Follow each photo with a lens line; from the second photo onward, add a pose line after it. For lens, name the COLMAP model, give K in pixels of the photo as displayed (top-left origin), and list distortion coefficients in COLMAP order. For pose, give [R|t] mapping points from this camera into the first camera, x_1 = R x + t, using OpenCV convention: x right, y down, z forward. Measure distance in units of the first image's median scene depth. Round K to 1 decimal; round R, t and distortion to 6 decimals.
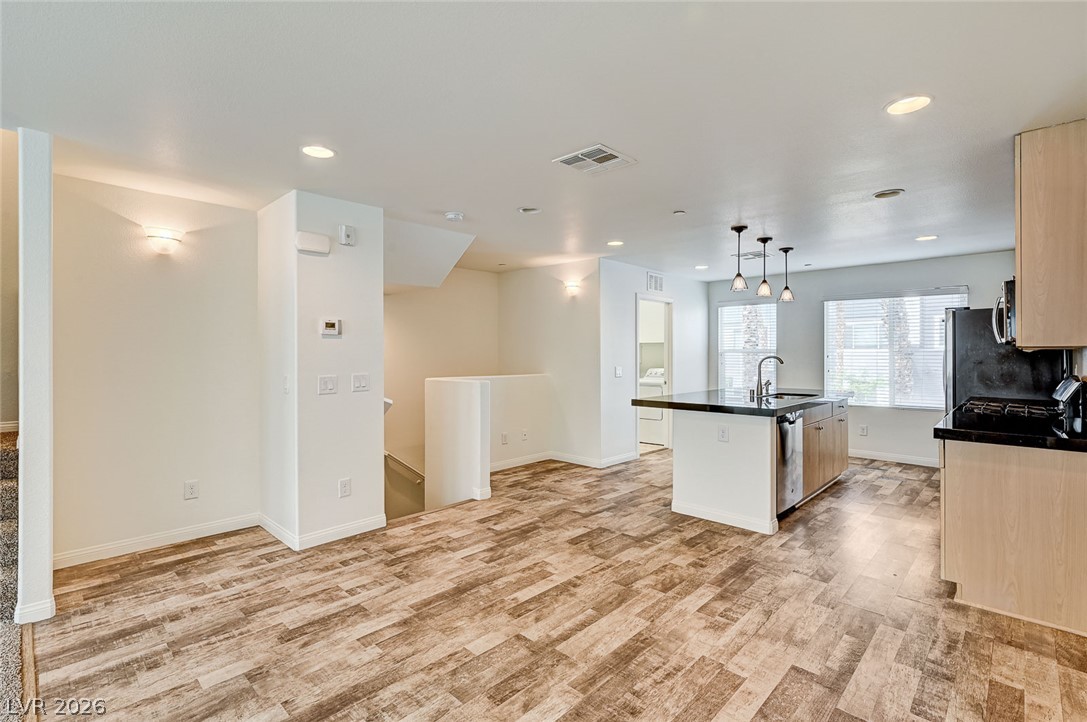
lens RADIAL K [[498.6, 0, 546.6], [0, 498.6, 357.8], [0, 0, 1]] dist [-0.001186, -0.000506]
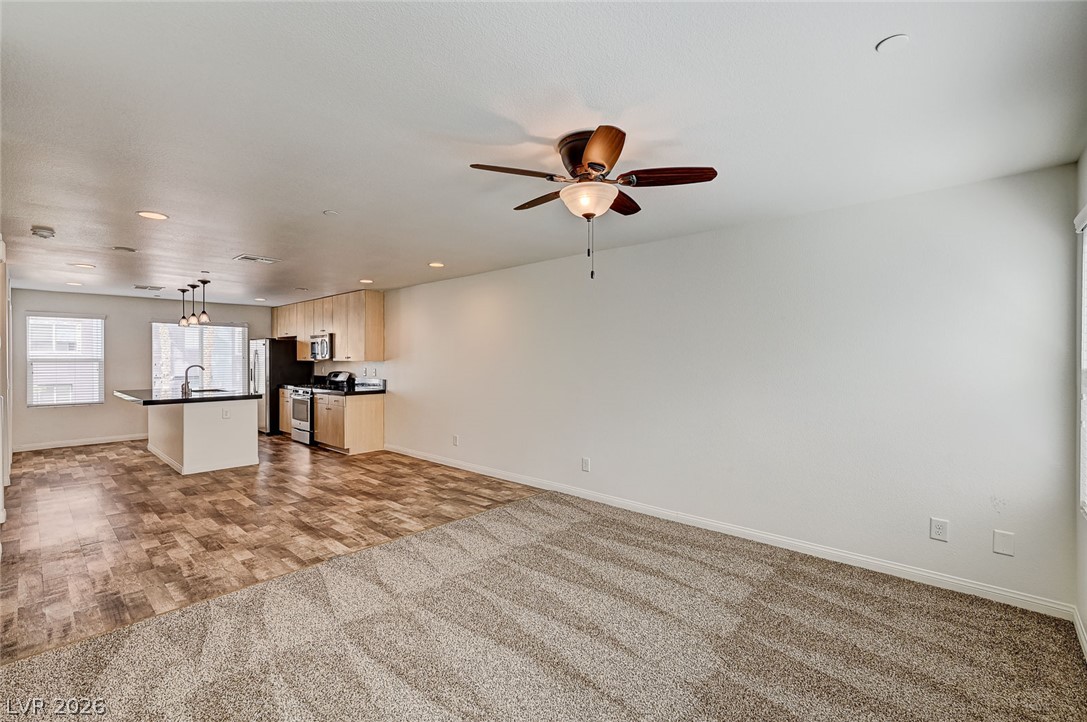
lens RADIAL K [[474.7, 0, 552.4], [0, 474.7, 356.0], [0, 0, 1]] dist [0.000466, 0.000309]
pose [[-0.037178, 0.004279, 0.999300, -1.381124], [0.007805, 0.999962, -0.003992, -0.023178], [-0.999278, 0.007651, -0.037210, -0.007466]]
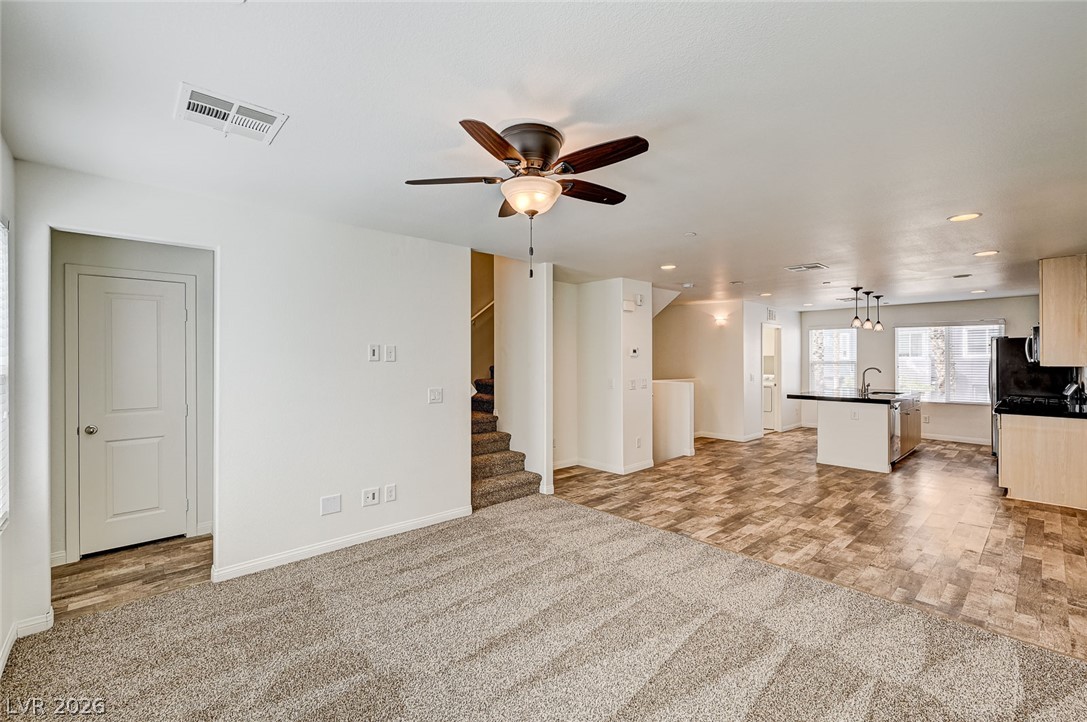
lens RADIAL K [[465.2, 0, 544.2], [0, 465.2, 359.2], [0, 0, 1]] dist [-0.002520, -0.000245]
pose [[0.997971, 0.002210, -0.063637, -0.658156], [-0.002669, 0.999971, -0.007127, -0.023033], [0.063620, 0.007283, 0.997948, -0.701225]]
